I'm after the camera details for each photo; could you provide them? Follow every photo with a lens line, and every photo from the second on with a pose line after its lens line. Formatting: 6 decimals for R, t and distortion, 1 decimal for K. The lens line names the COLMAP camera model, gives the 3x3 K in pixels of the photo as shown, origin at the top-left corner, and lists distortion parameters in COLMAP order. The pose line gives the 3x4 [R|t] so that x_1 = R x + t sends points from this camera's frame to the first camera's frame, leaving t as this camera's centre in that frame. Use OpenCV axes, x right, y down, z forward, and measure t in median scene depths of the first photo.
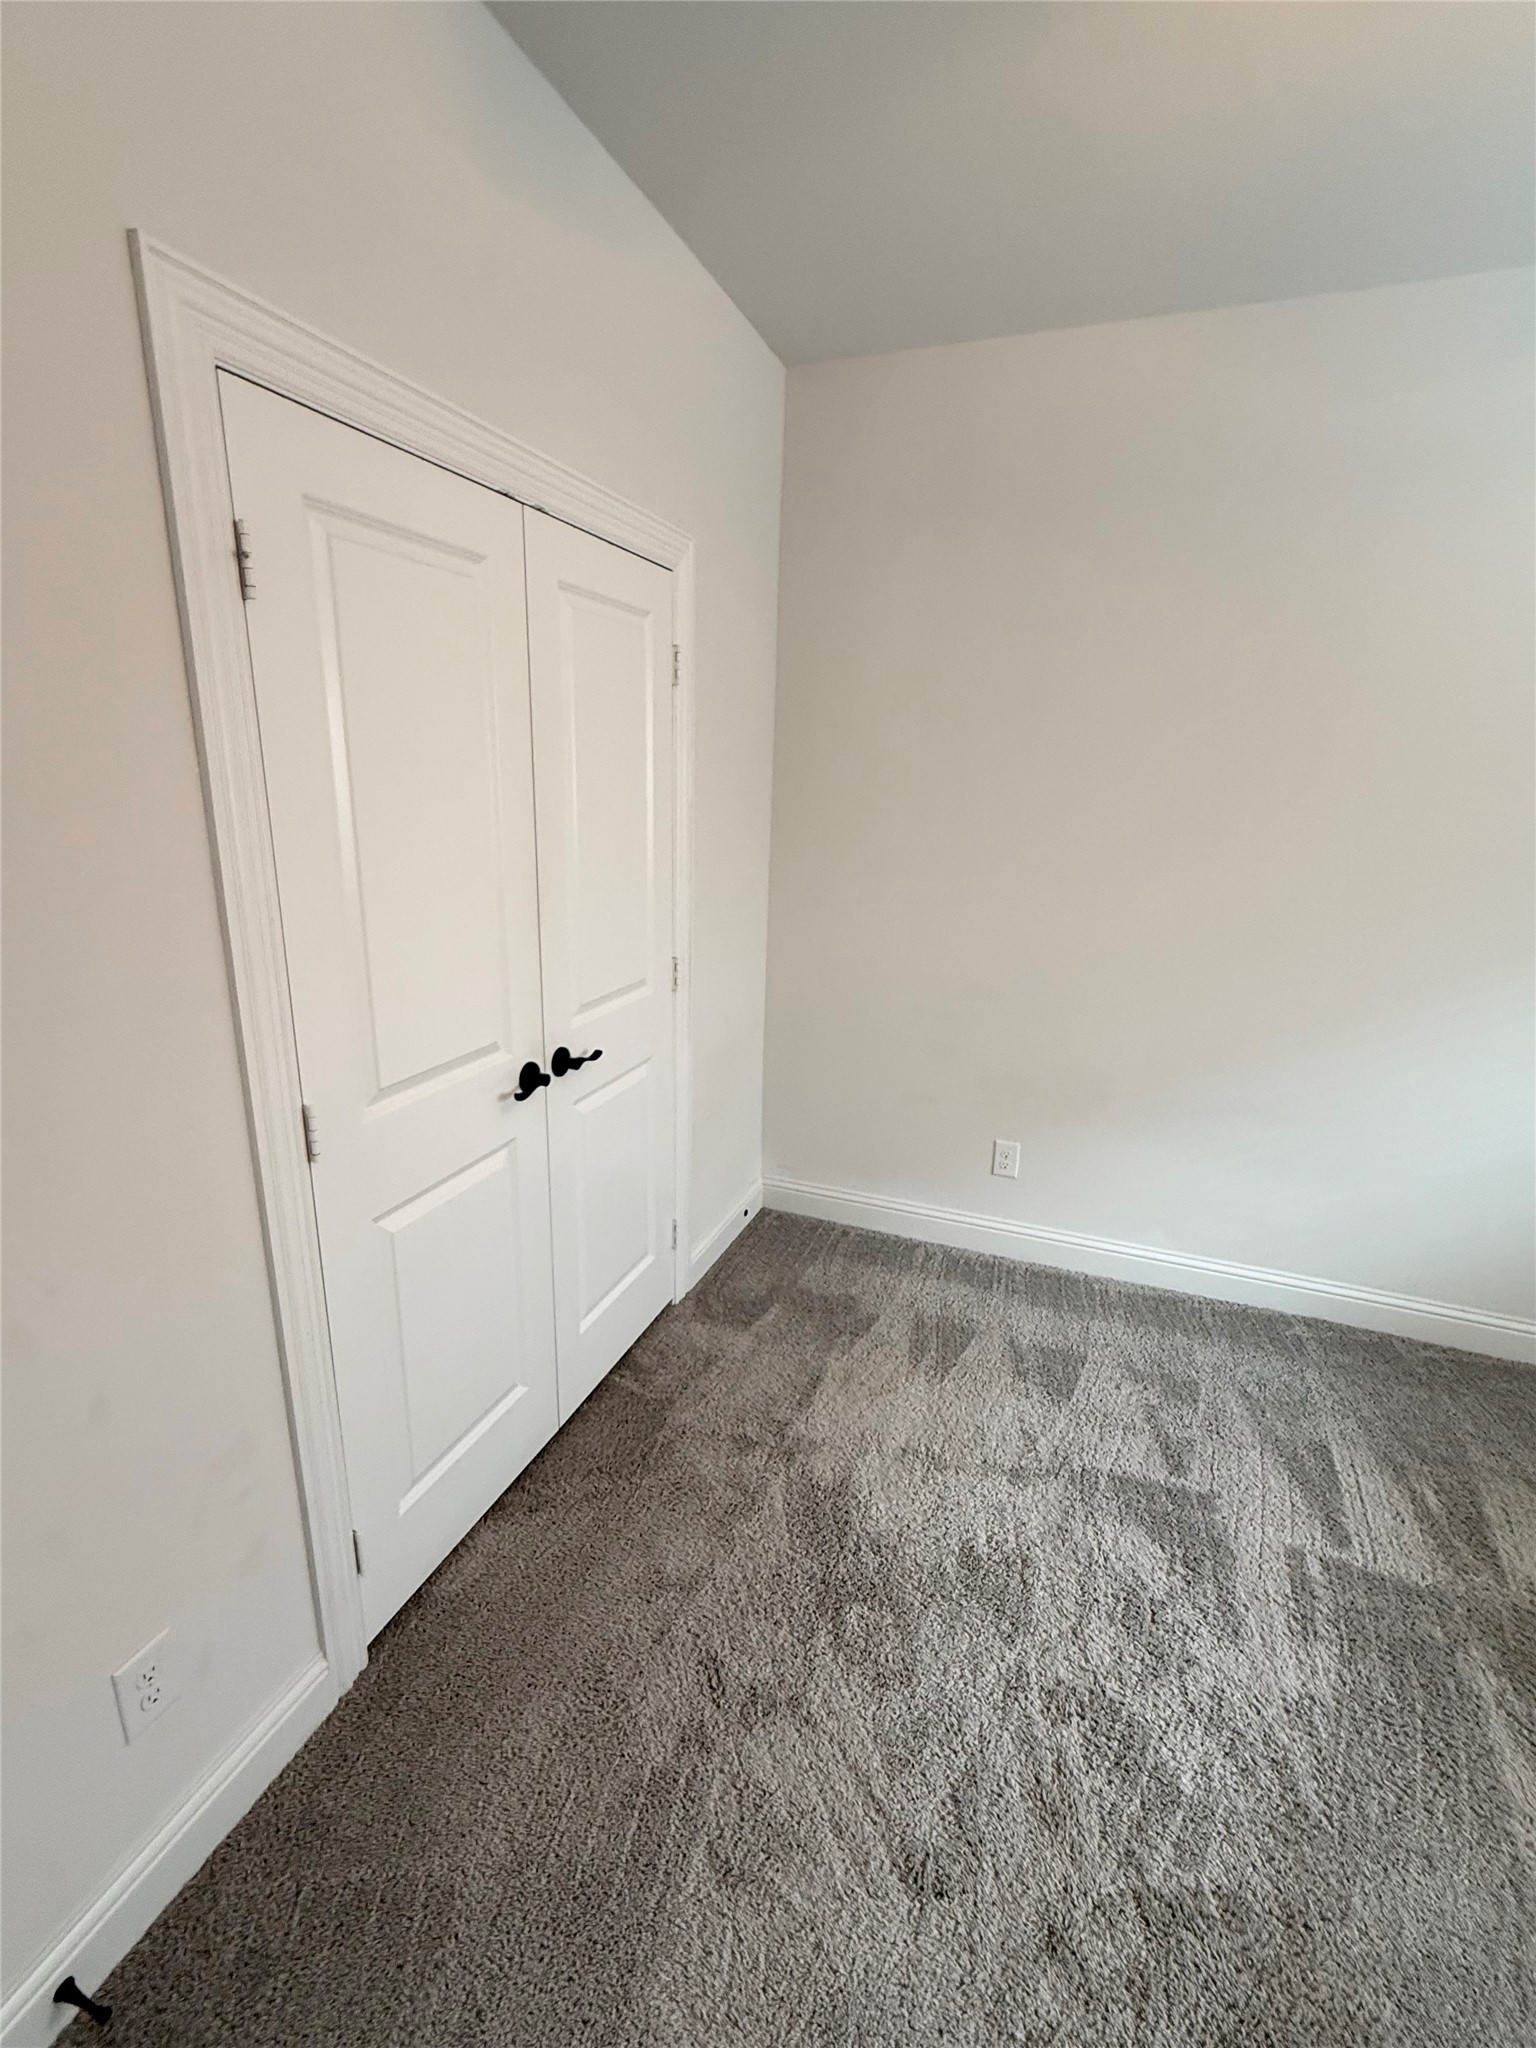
lens RADIAL K [[910.5, 0, 764.3], [0, 910.5, 1014.3], [0, 0, 1]] dist [0.001182, -0.000058]
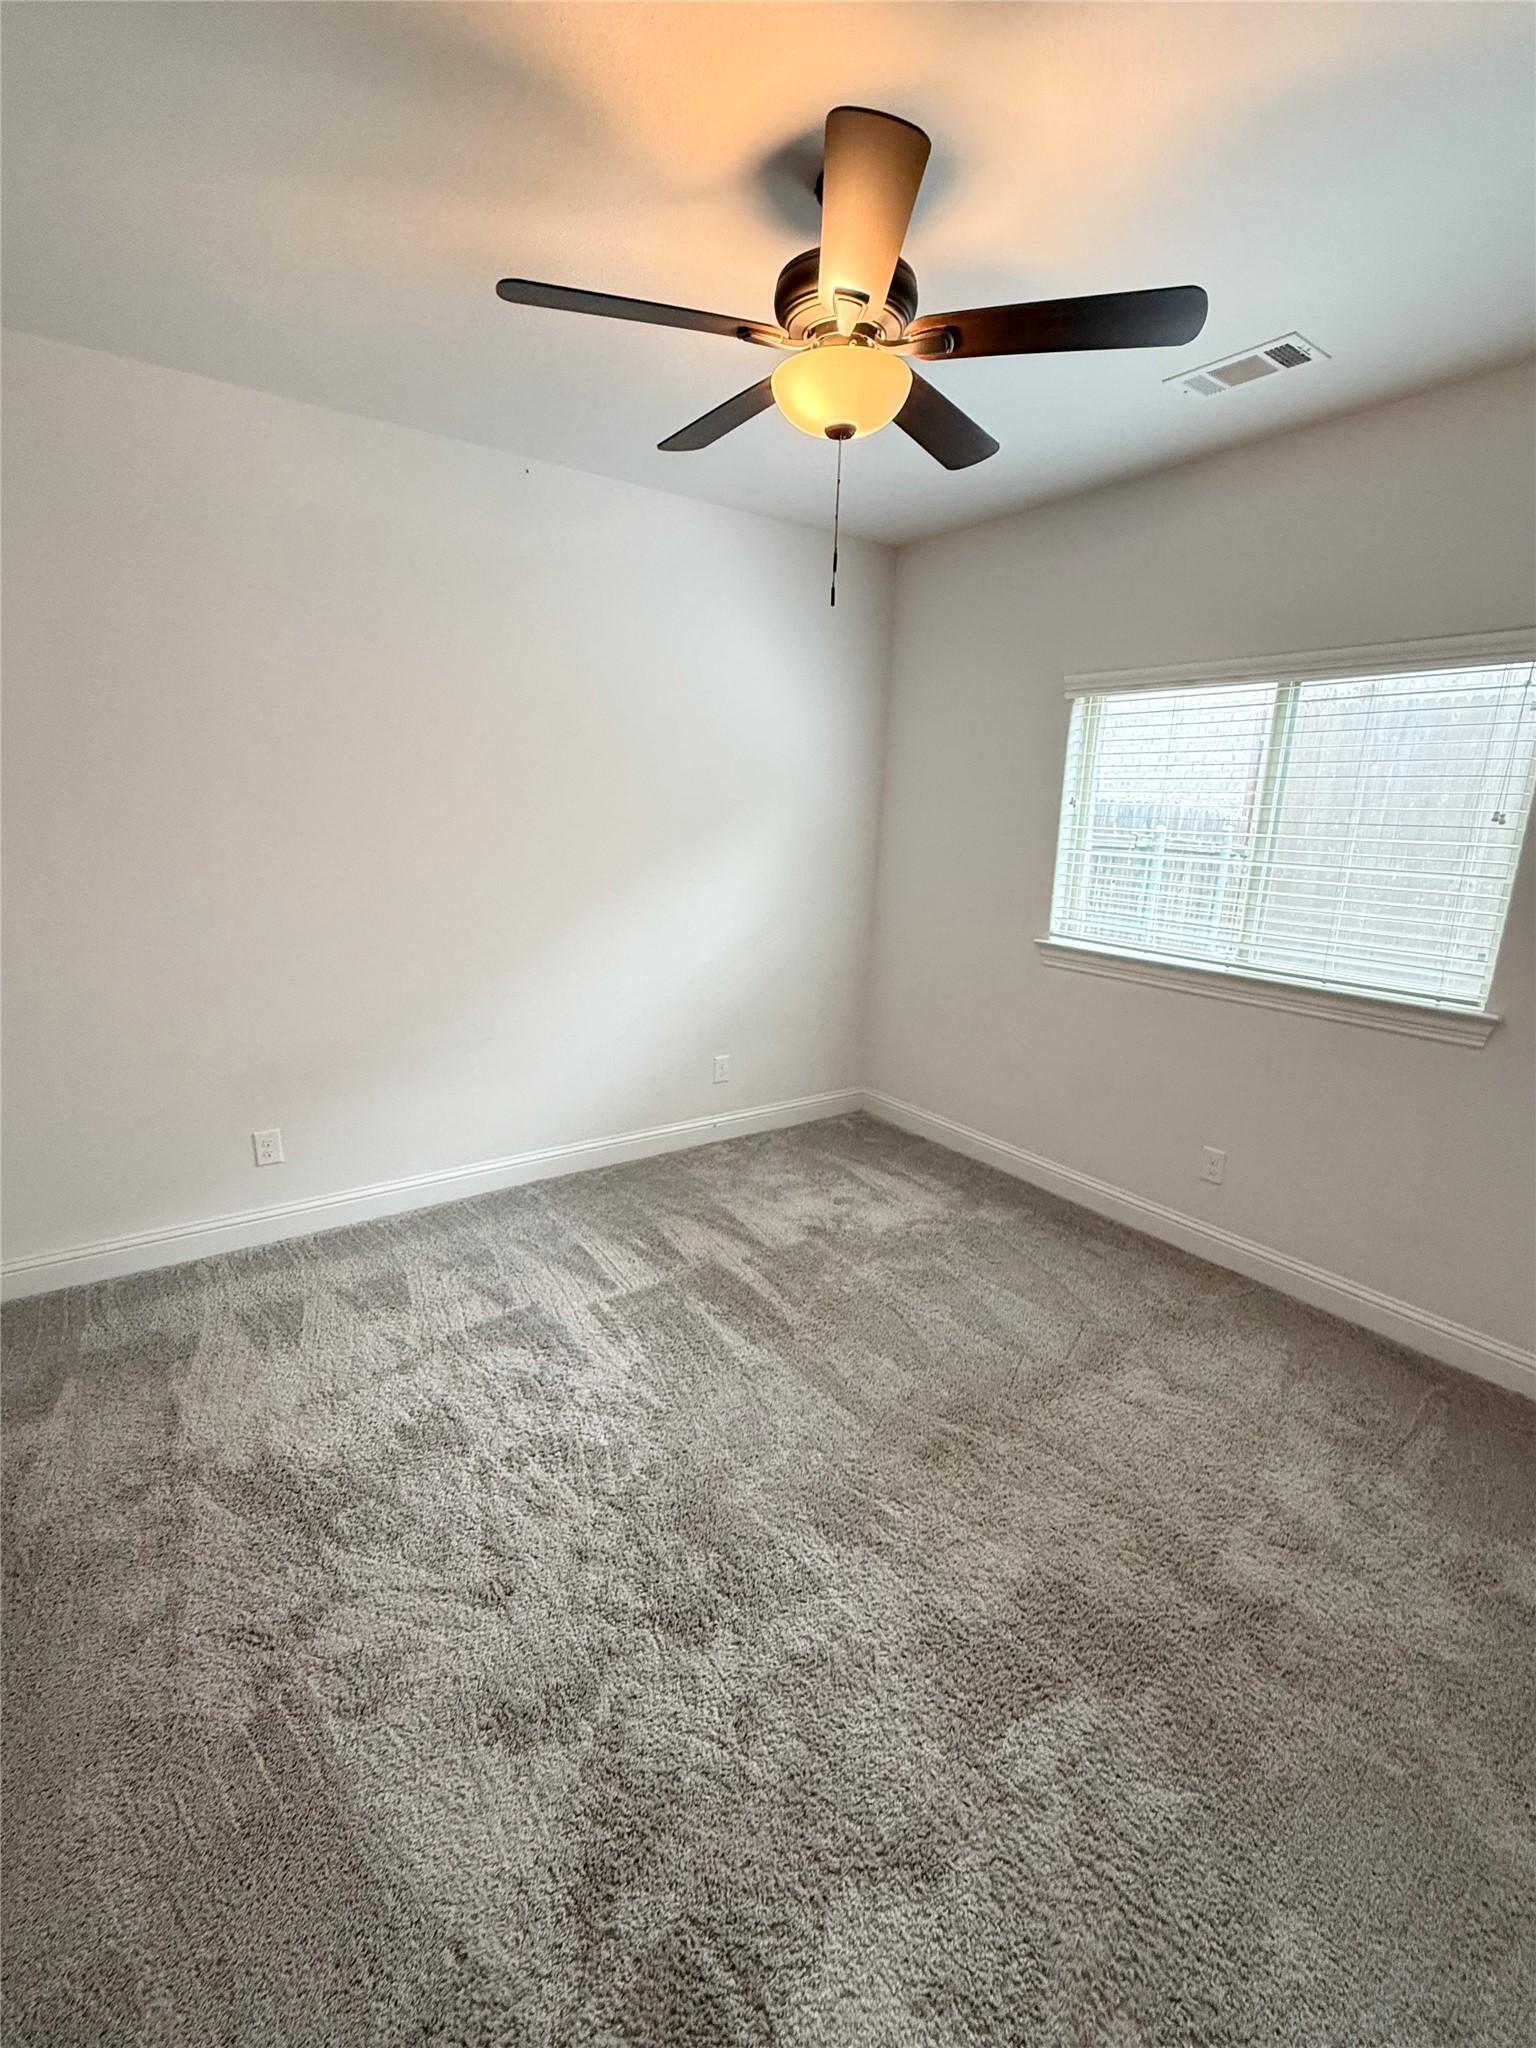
lens RADIAL K [[910.5, 0, 773.1], [0, 910.5, 1022.2], [0, 0, 1]] dist [0.001182, -0.000058]
pose [[0.548960, -0.206196, 0.810016, -0.356316], [0.204930, 0.972719, 0.108729, 0.034028], [-0.810337, 0.106309, 0.576240, -0.144735]]
